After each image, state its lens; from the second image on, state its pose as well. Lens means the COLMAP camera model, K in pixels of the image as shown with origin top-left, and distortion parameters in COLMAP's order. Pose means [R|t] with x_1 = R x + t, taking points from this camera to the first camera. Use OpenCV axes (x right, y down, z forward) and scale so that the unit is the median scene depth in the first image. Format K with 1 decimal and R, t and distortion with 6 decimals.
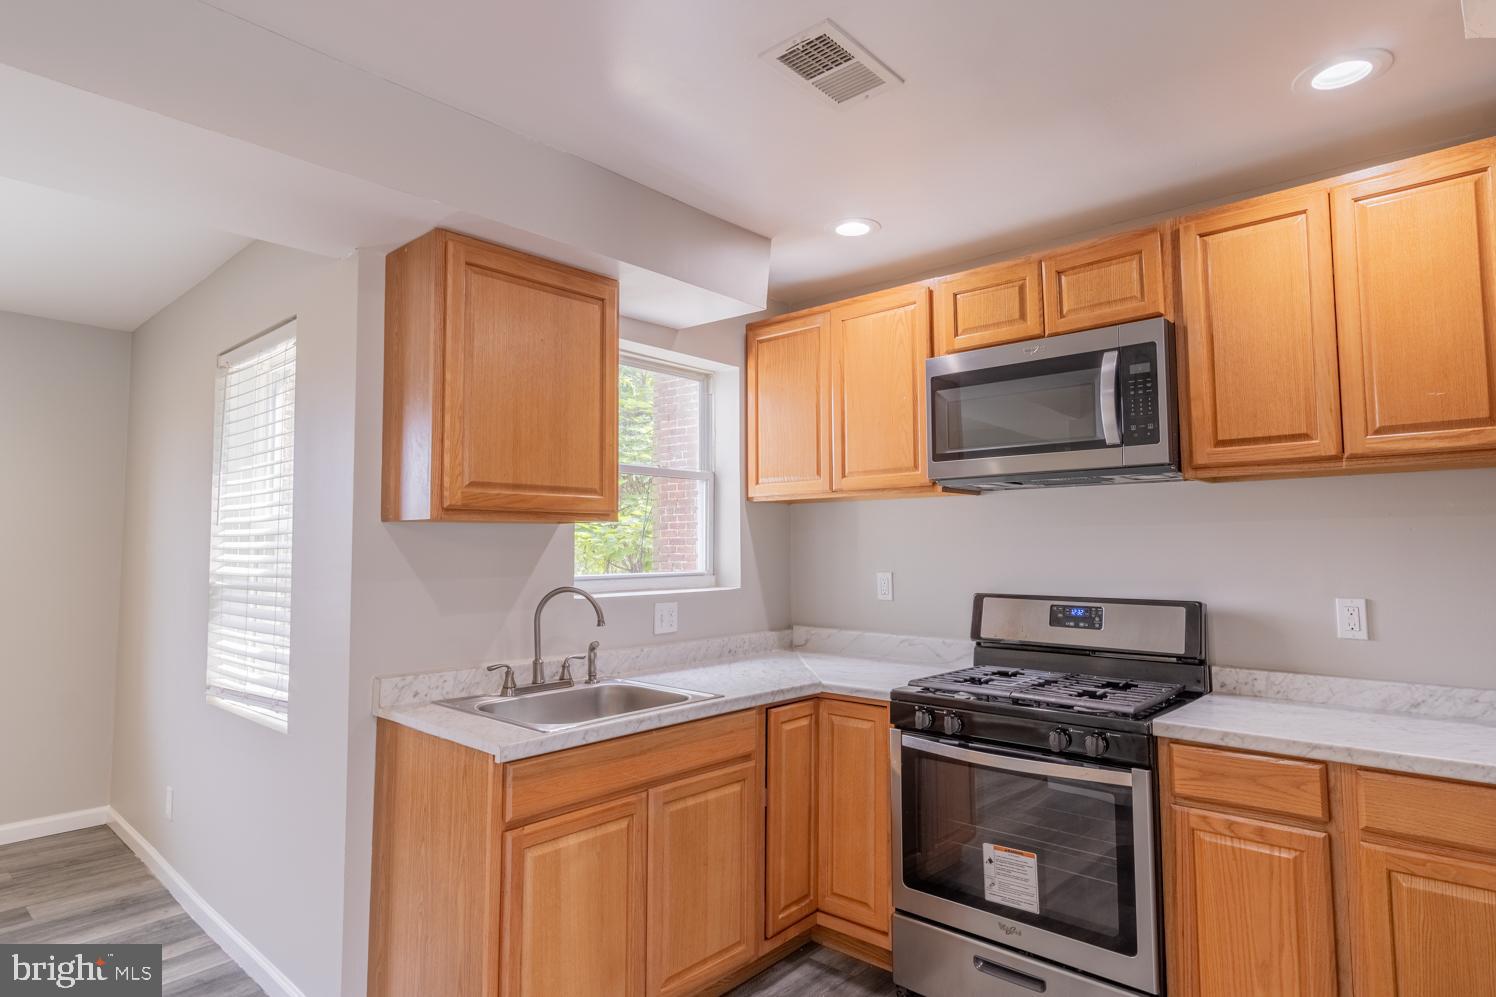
lens RADIAL K [[811.1, 0, 748.0], [0, 811.1, 498.5], [0, 0, 1]] dist [0.002180, 0.000229]
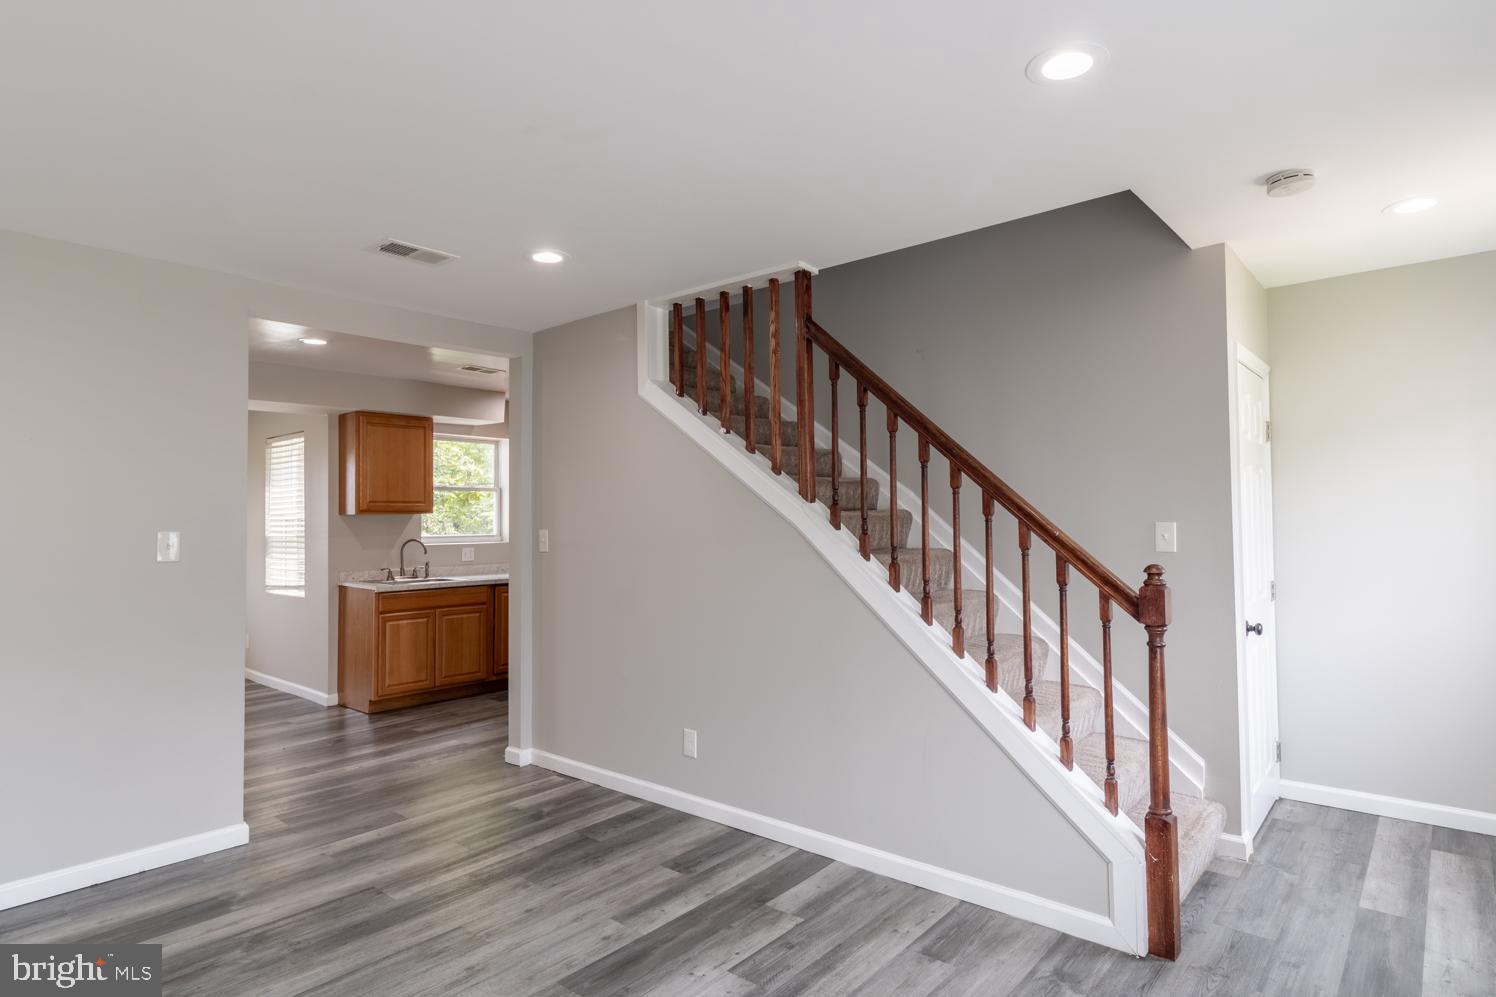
lens RADIAL K [[820.0, 0, 748.0], [0, 820.0, 498.5], [0, 0, 1]] dist [-0.000009, 0.000507]
pose [[0.999886, -0.005845, 0.013899, 0.785535], [0.005406, 0.999493, 0.031386, -0.093850], [-0.014076, -0.031308, 0.999411, -1.573109]]
